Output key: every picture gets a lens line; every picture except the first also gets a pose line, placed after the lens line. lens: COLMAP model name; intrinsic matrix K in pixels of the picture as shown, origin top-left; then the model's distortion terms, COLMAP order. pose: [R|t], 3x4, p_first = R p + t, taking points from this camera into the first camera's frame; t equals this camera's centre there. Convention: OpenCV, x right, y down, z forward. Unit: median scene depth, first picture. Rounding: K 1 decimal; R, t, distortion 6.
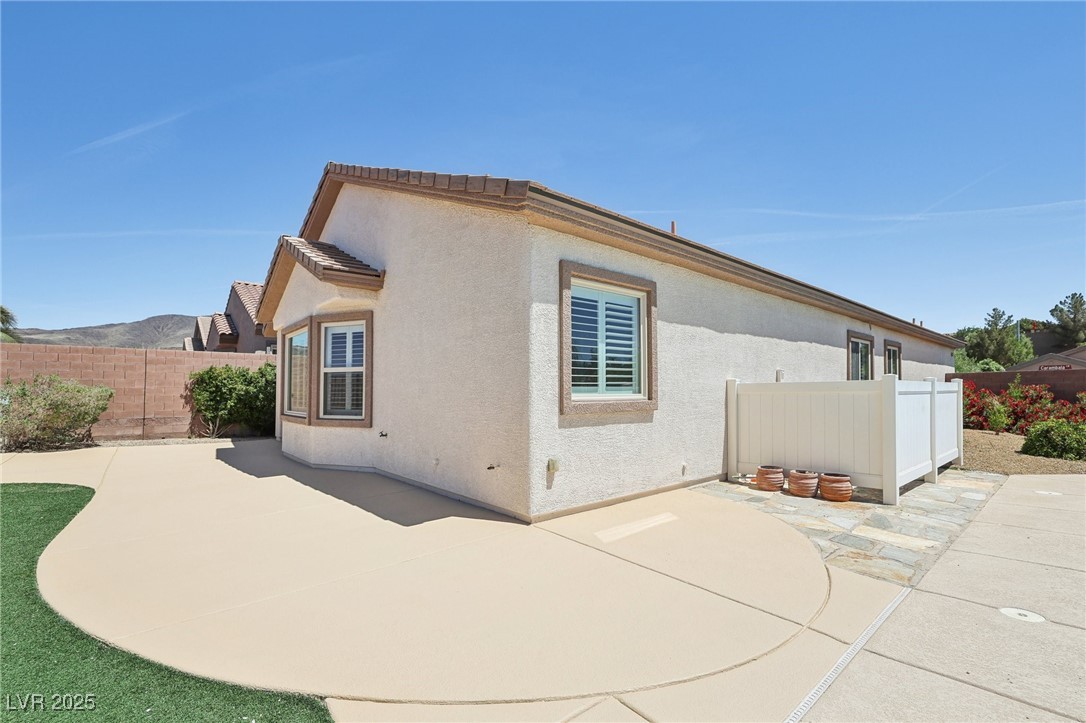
lens RADIAL K [[457.3, 0, 514.5], [0, 457.3, 374.4], [0, 0, 1]] dist [-0.017705, 0.000758]
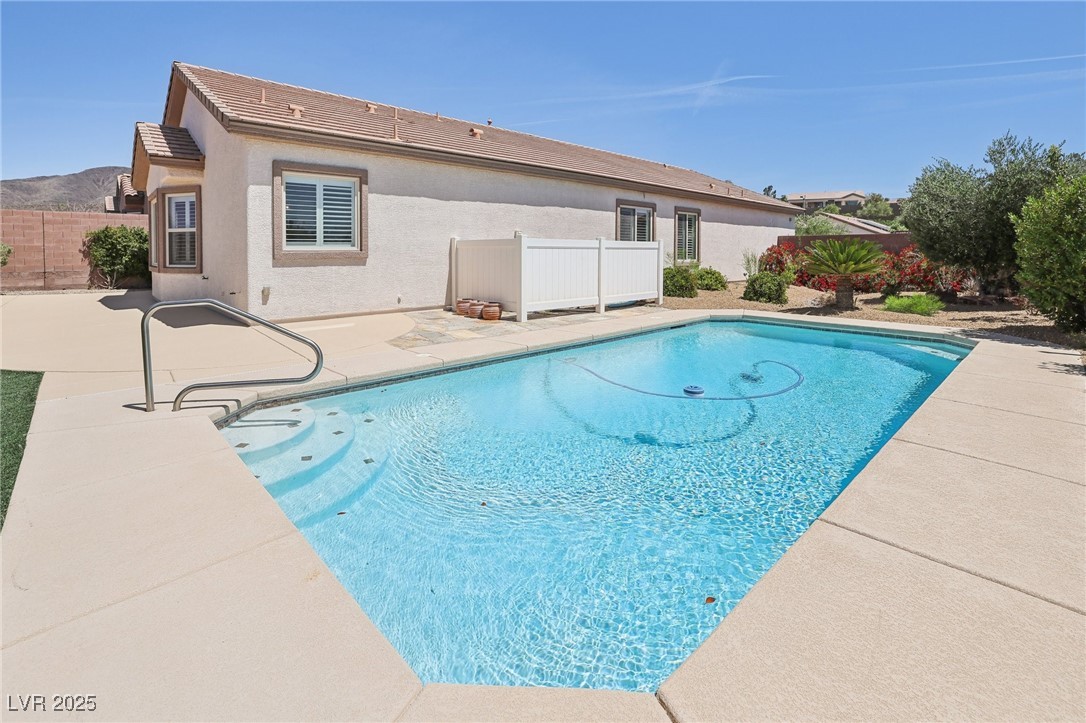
lens RADIAL K [[493.9, 0, 498.0], [0, 493.9, 261.6], [0, 0, 1]] dist [0.009076, 0.001728]
pose [[0.999976, 0.001622, 0.006716, 0.491525], [-0.001988, 0.998496, 0.054785, 0.000627], [-0.006617, -0.054797, 0.998476, -0.407945]]
